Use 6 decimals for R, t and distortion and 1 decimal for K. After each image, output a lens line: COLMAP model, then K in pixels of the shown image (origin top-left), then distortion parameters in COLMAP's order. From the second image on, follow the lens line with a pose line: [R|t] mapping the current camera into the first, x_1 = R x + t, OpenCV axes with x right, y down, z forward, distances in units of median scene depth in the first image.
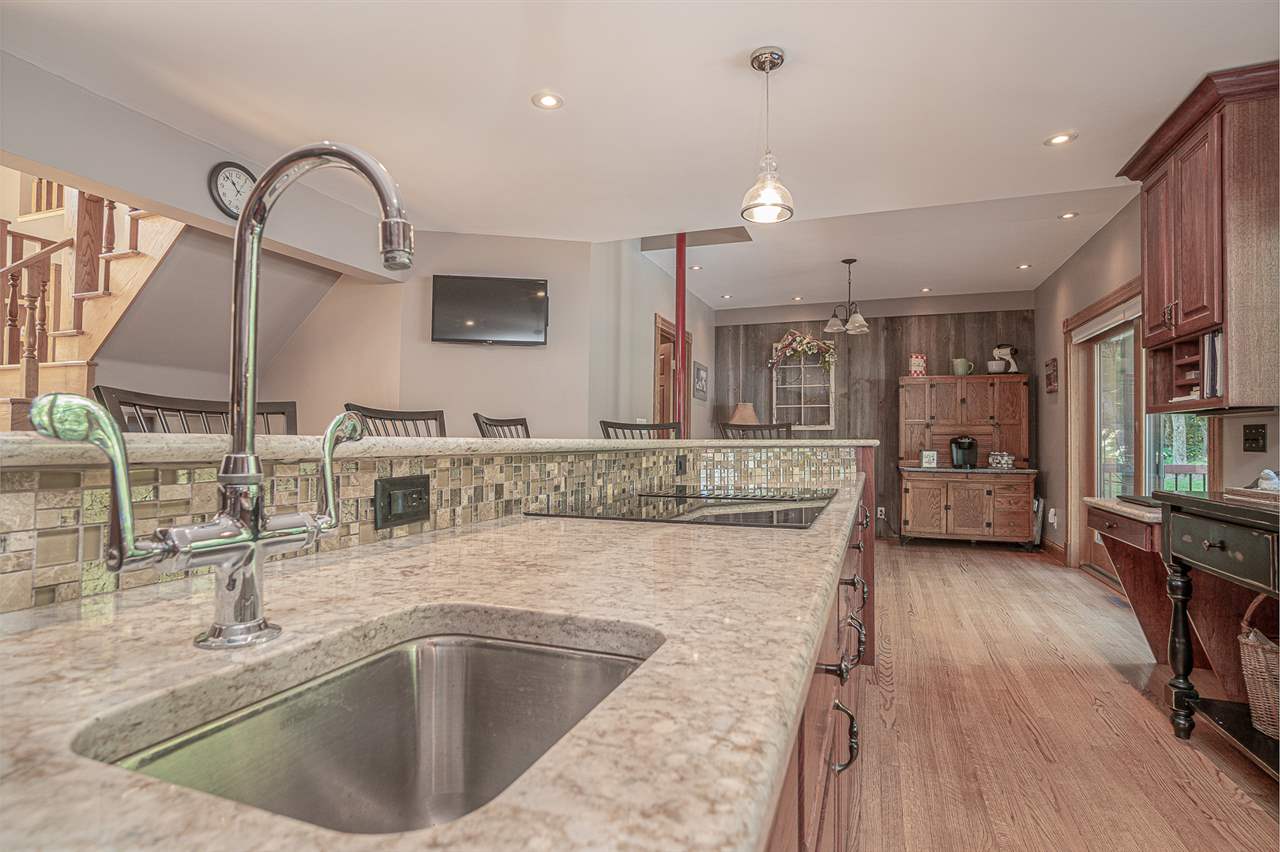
lens RADIAL K [[633.2, 0, 640.1], [0, 633.2, 430.2], [0, 0, 1]] dist [0.003072, 0.002480]
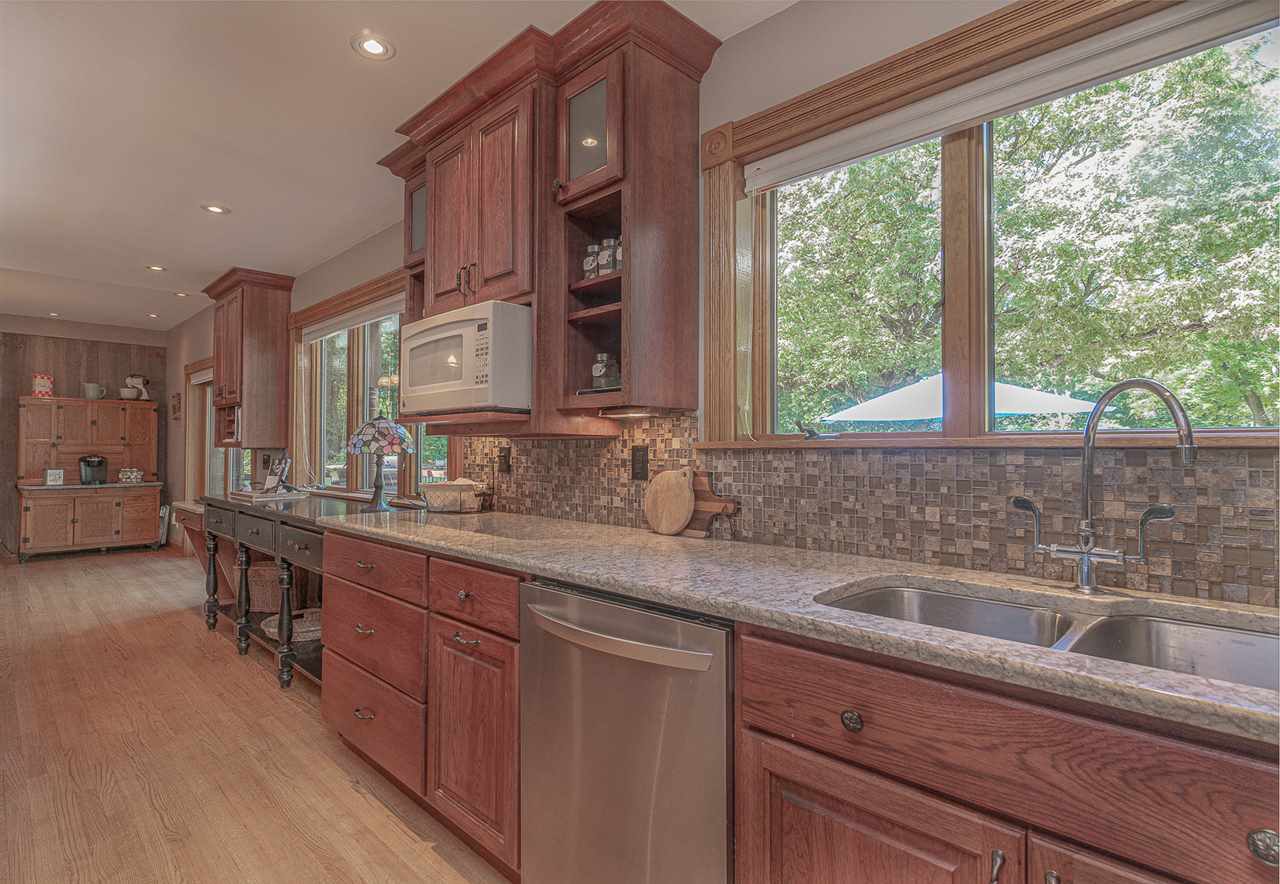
lens RADIAL K [[644.7, 0, 637.7], [0, 644.7, 445.3], [0, 0, 1]] dist [-0.003118, 0.000716]
pose [[0.406170, 0.005778, 0.913779, -0.129596], [-0.018601, 0.999825, 0.001946, -0.027361], [-0.913608, -0.017787, 0.406207, -0.323135]]
